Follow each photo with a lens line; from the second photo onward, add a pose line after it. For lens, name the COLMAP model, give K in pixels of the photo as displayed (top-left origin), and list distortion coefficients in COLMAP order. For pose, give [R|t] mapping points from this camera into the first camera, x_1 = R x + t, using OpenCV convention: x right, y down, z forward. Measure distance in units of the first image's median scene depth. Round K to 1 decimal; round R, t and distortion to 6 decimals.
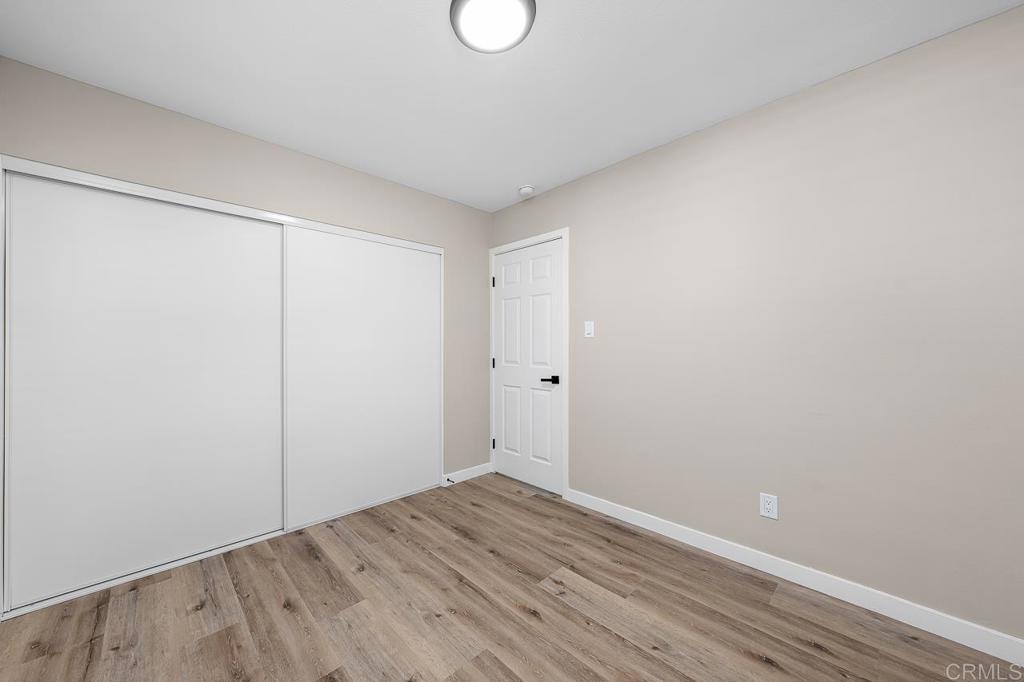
lens RADIAL K [[362.7, 0, 516.8], [0, 362.7, 345.3], [0, 0, 1]] dist [0.003156, 0.000292]
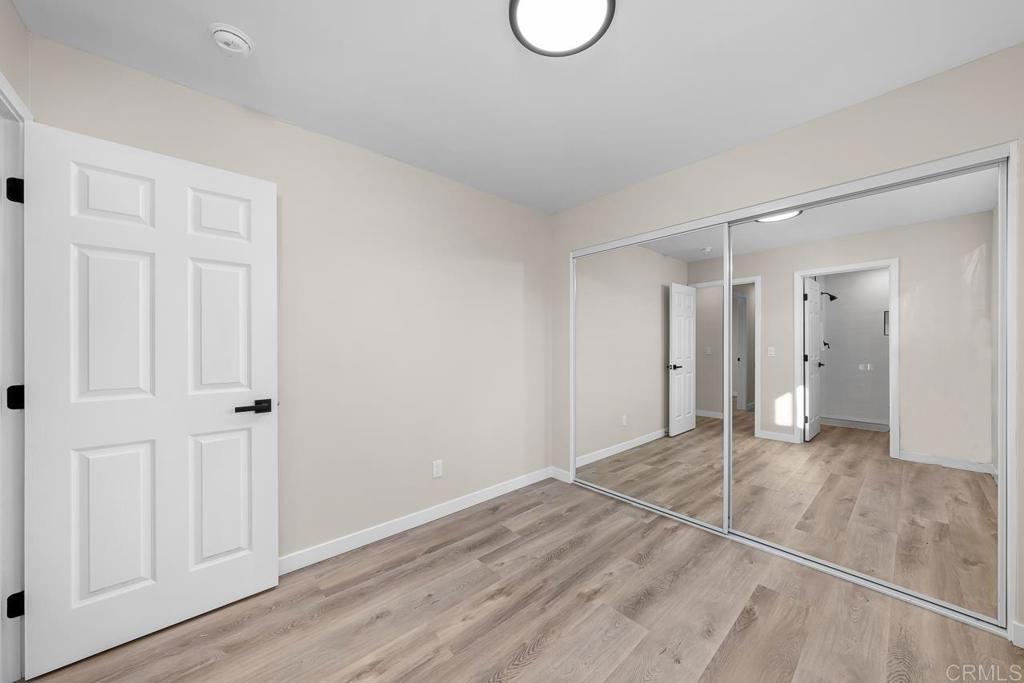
lens RADIAL K [[362.7, 0, 516.8], [0, 362.7, 345.8], [0, 0, 1]] dist [0.003156, 0.000292]
pose [[0.044200, -0.008224, 0.998989, -0.496095], [0.003221, 0.999962, 0.008090, -0.012047], [-0.999018, 0.002860, 0.044225, 0.534712]]
